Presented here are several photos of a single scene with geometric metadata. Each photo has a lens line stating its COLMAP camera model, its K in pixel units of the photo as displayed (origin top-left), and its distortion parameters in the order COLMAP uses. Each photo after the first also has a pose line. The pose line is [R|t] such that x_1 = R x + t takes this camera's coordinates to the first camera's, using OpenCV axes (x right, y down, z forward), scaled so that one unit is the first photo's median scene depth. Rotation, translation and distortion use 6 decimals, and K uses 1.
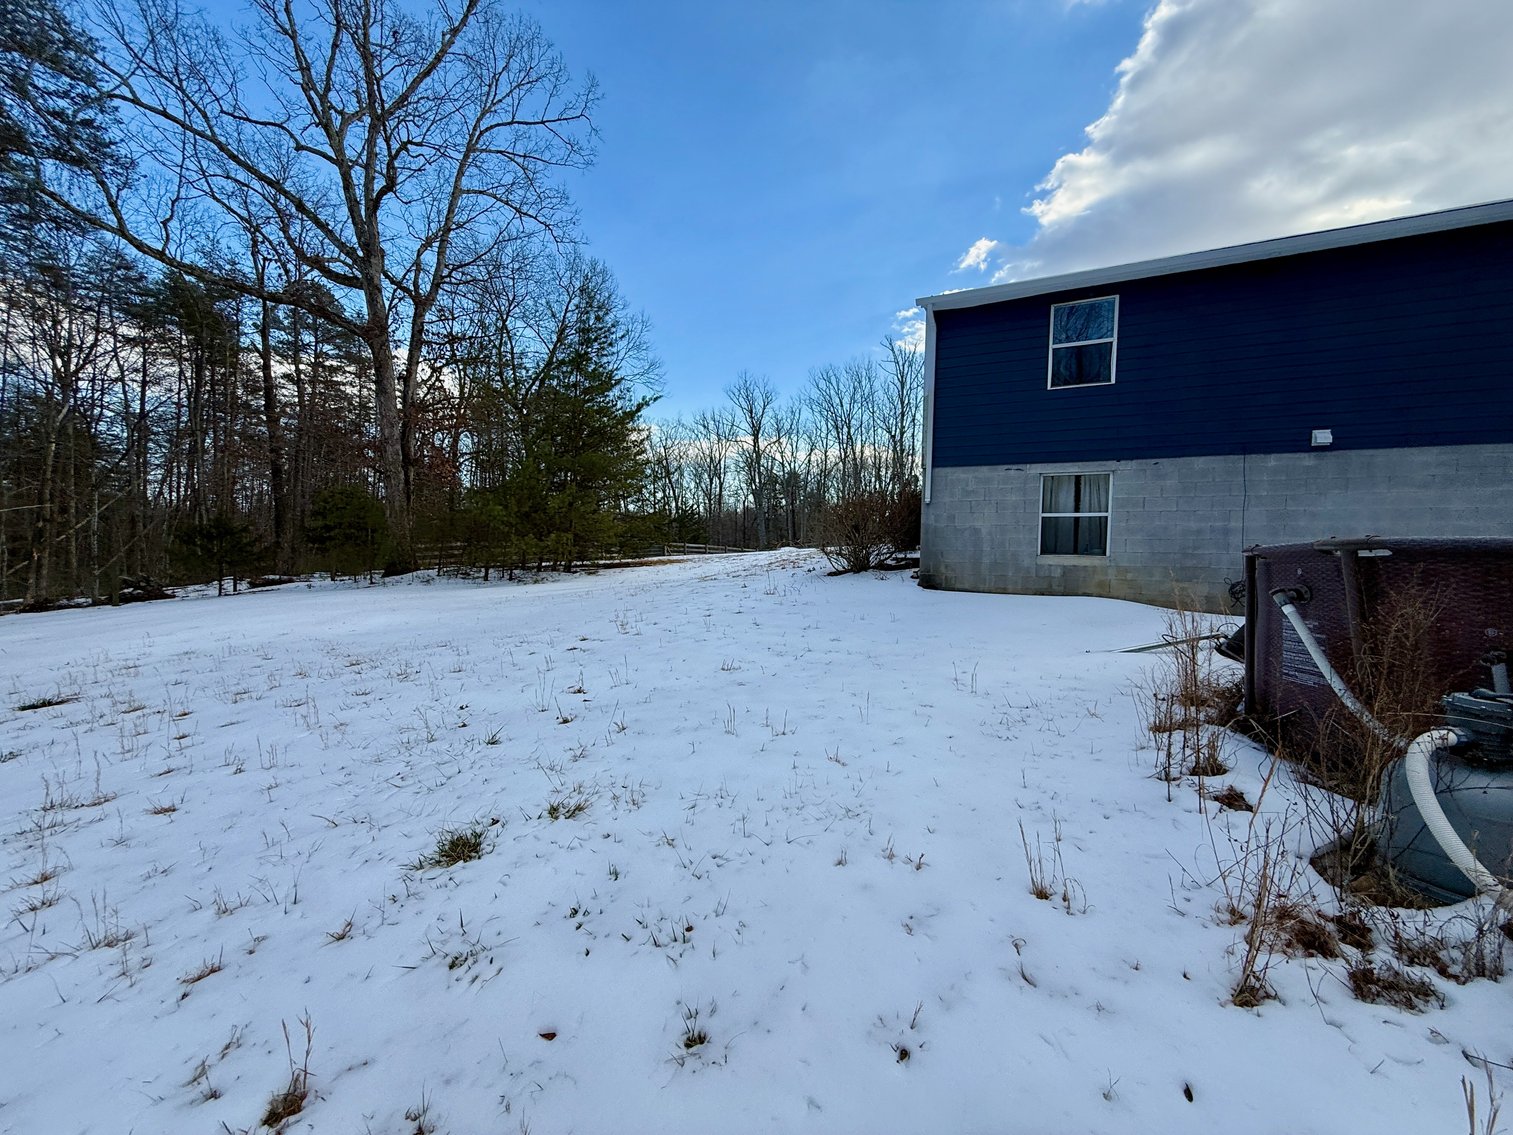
lens RADIAL K [[606.3, 0, 748.4], [0, 606.3, 566.8], [0, 0, 1]] dist [0.007504, -0.000513]
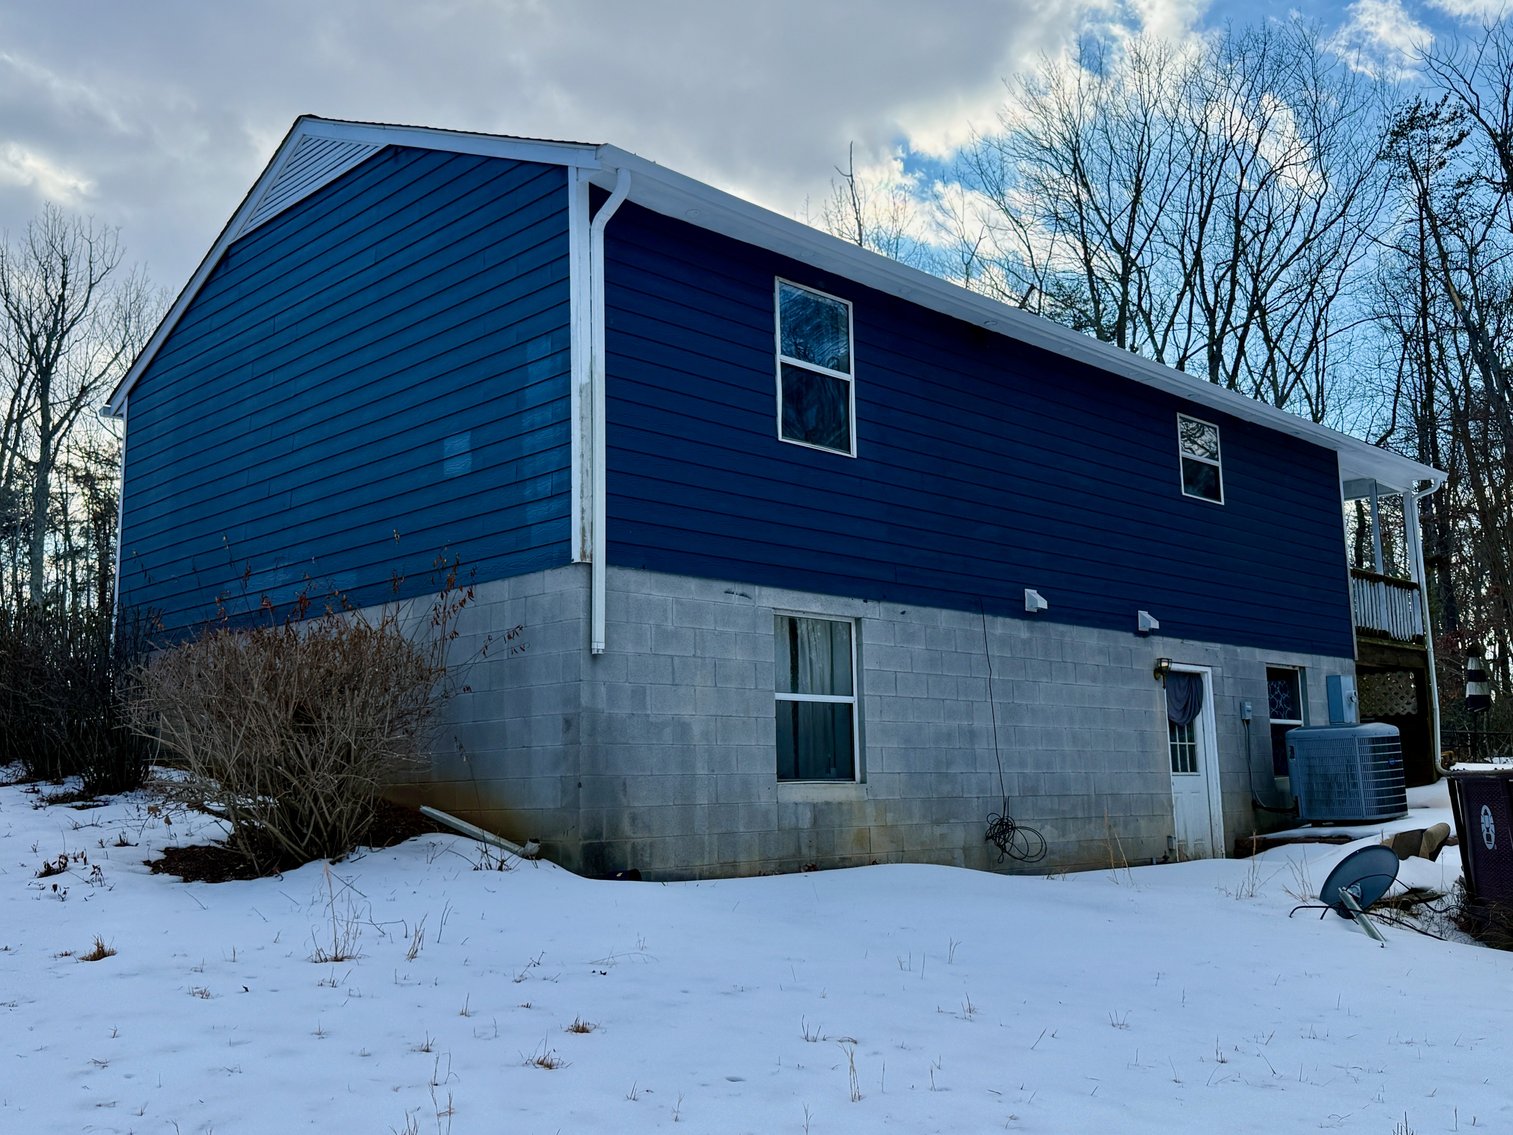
lens RADIAL K [[1439.2, 0, 756.1], [0, 1439.2, 561.4], [0, 0, 1]] dist [0.089332, 0.000000]
pose [[0.302722, 0.126105, 0.944699, -0.416348], [0.051211, 0.987624, -0.148245, -0.016841], [-0.951702, 0.093256, 0.292517, 0.480490]]
